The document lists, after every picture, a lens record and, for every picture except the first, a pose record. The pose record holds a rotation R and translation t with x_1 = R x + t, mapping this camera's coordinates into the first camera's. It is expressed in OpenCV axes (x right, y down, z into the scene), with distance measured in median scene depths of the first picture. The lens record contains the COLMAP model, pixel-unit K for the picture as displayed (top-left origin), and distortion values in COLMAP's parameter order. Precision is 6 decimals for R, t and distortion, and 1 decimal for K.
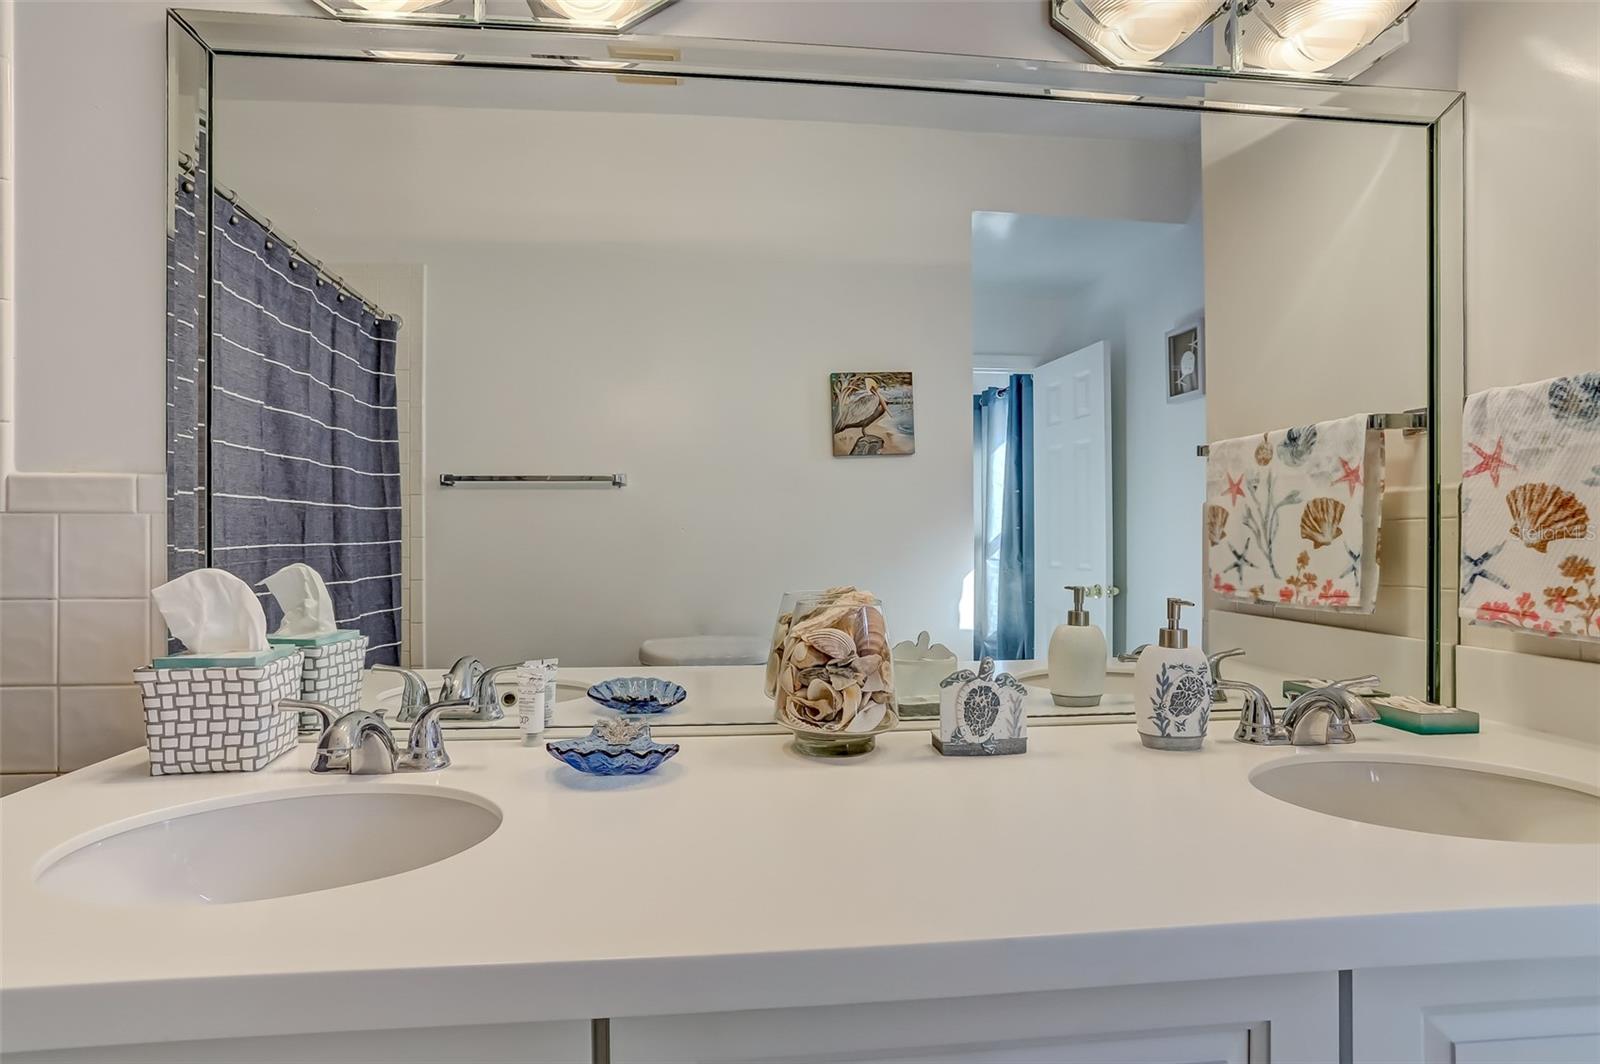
lens RADIAL K [[792.2, 0, 778.7], [0, 792.2, 545.3], [0, 0, 1]] dist [-0.059572, 0.033458]
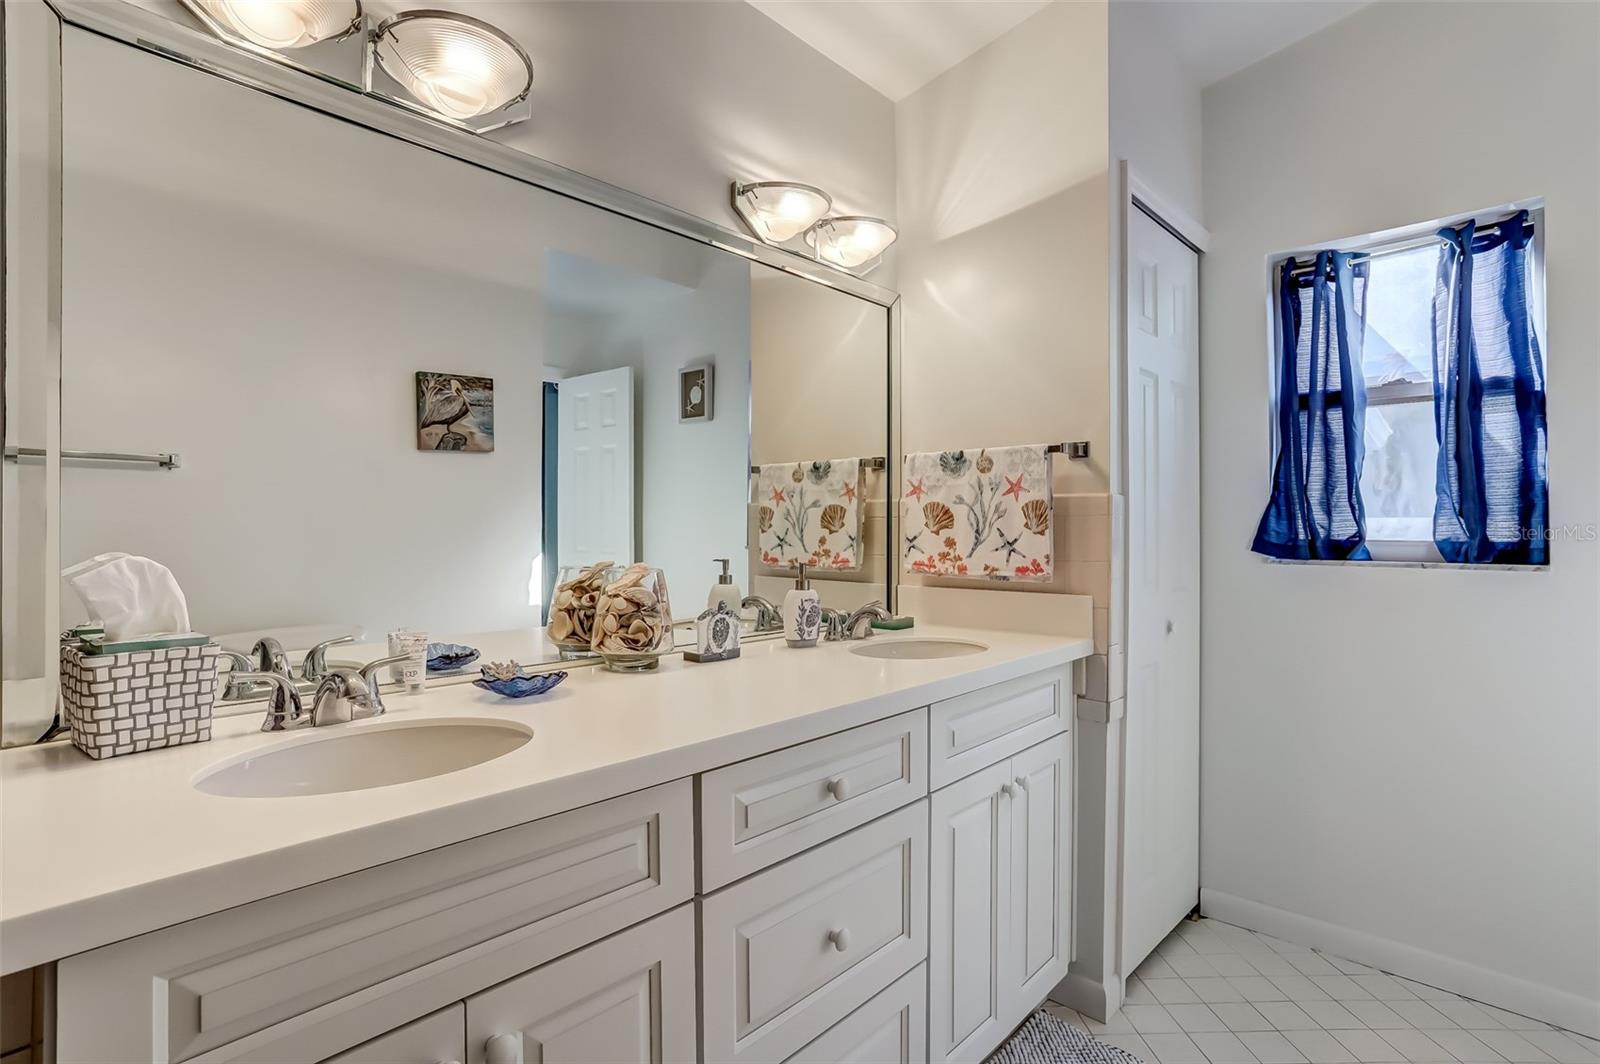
lens RADIAL K [[792.2, 0, 778.7], [0, 792.2, 545.3], [0, 0, 1]] dist [-0.059572, 0.033458]
pose [[0.759498, -0.012409, 0.650391, -0.582829], [0.002024, 0.999858, 0.016713, -0.000809], [-0.650507, -0.011377, 0.759415, -0.270796]]
